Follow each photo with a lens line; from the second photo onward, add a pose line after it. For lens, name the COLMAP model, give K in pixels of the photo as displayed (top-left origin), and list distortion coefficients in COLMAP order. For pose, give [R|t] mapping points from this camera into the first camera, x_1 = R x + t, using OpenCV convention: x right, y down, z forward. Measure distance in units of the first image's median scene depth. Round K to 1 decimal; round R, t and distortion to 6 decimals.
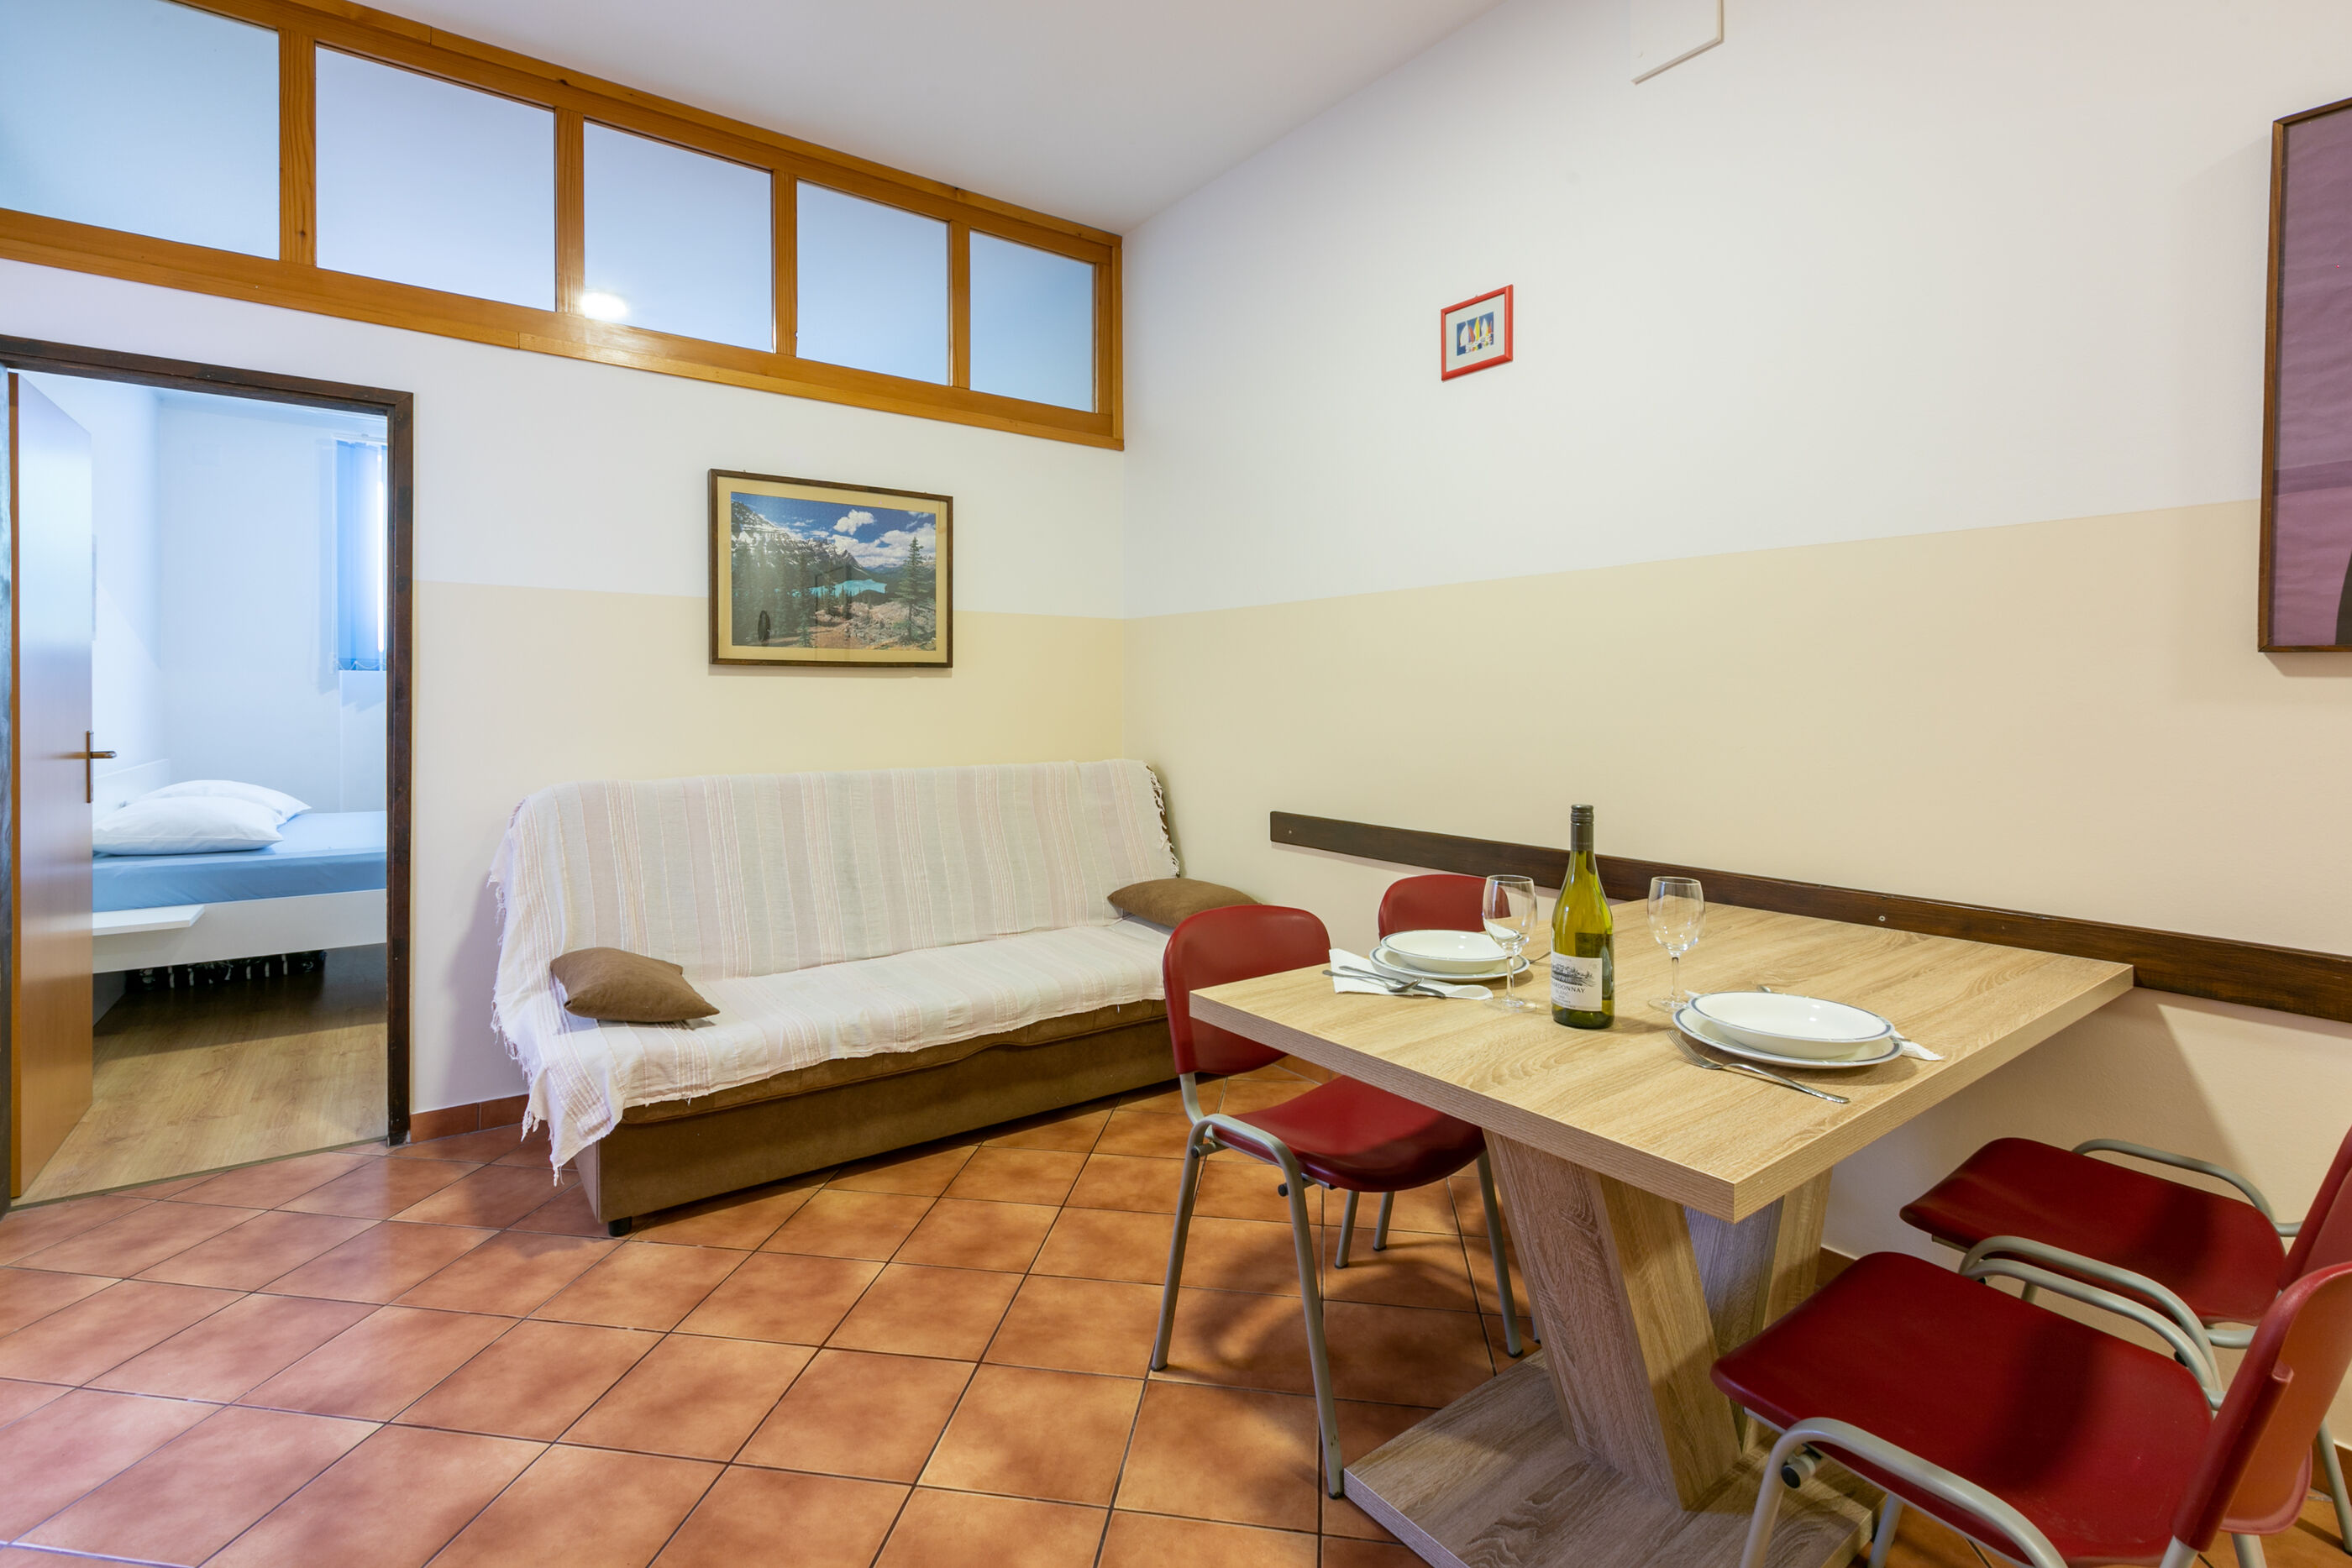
lens RADIAL K [[1074.2, 0, 1177.0], [0, 1074.2, 691.6], [0, 0, 1]] dist [0.000754, 0.000411]
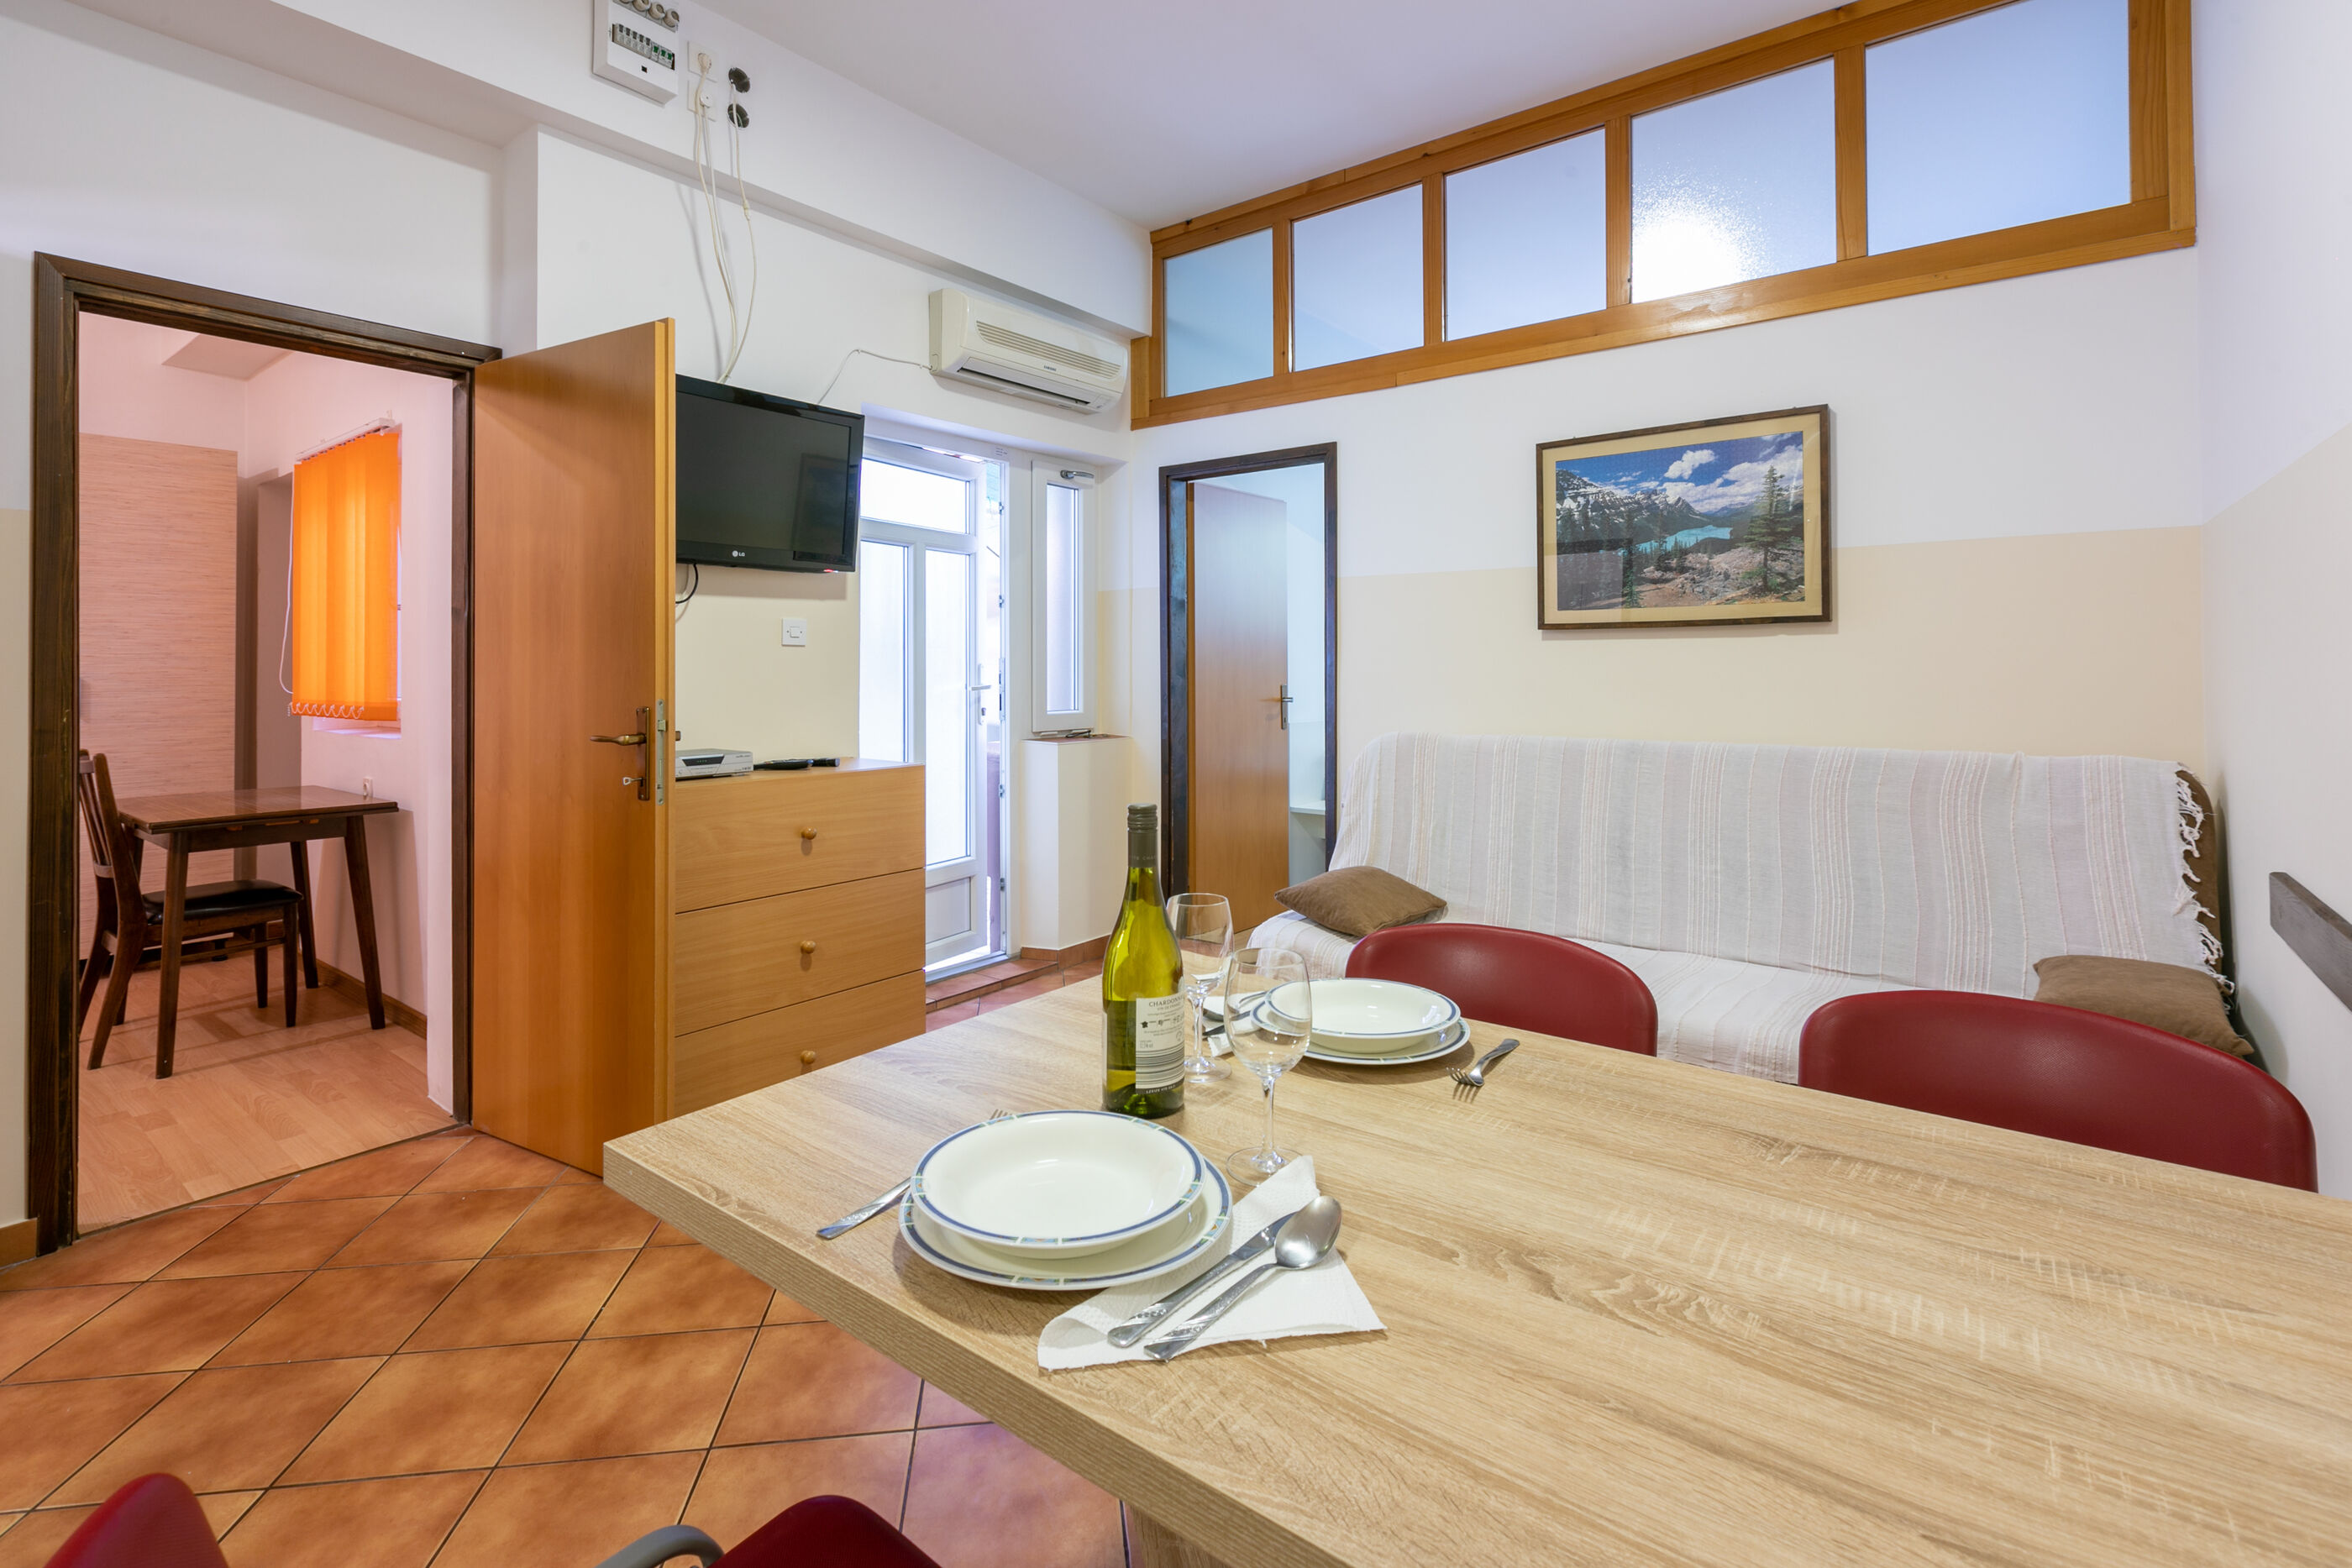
lens RADIAL K [[1068.4, 0, 1156.0], [0, 1068.4, 666.8], [0, 0, 1]] dist [0.000468, -0.000642]
pose [[0.266873, -0.001640, -0.963730, 0.448154], [0.011528, 0.999932, 0.001491, 0.004354], [0.963663, -0.011508, 0.266874, 0.341343]]
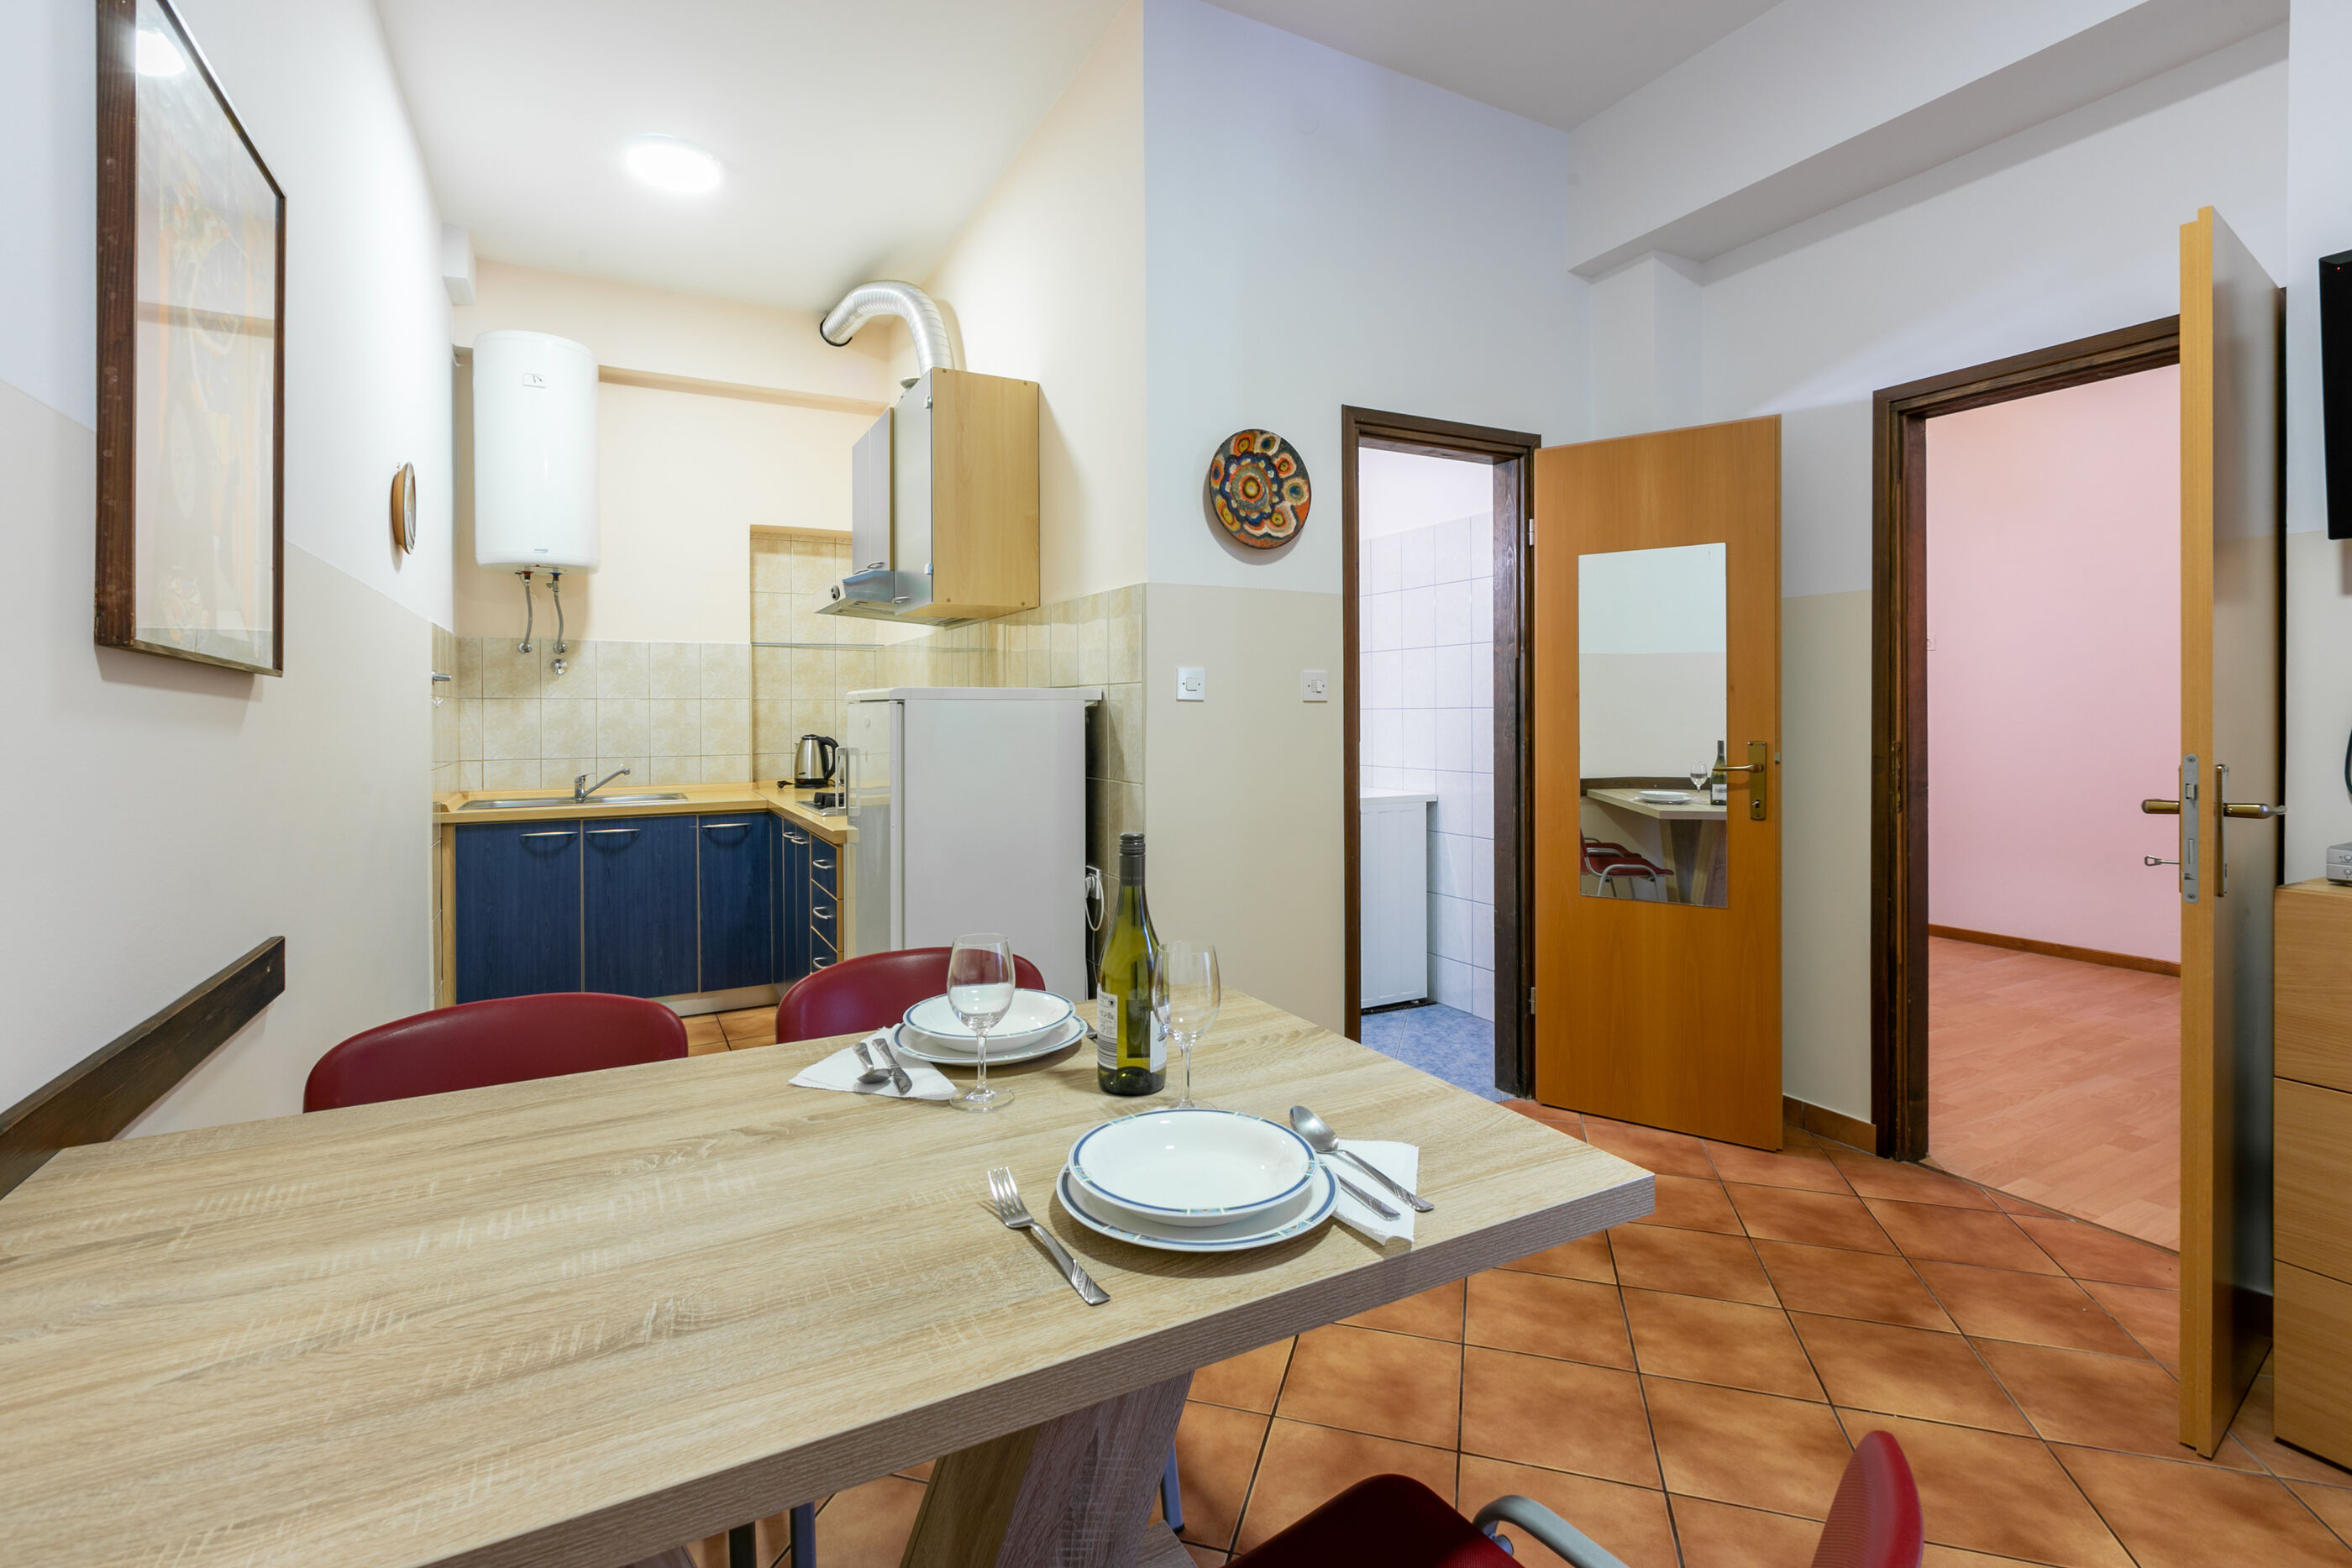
lens RADIAL K [[1079.5, 0, 1180.0], [0, 1079.5, 715.2], [0, 0, 1]] dist [0.001112, 0.000115]
pose [[-0.990587, 0.002275, 0.136863, 0.093743], [0.001647, 0.999988, -0.004704, 0.005650], [-0.136872, -0.004434, -0.990579, 0.770582]]
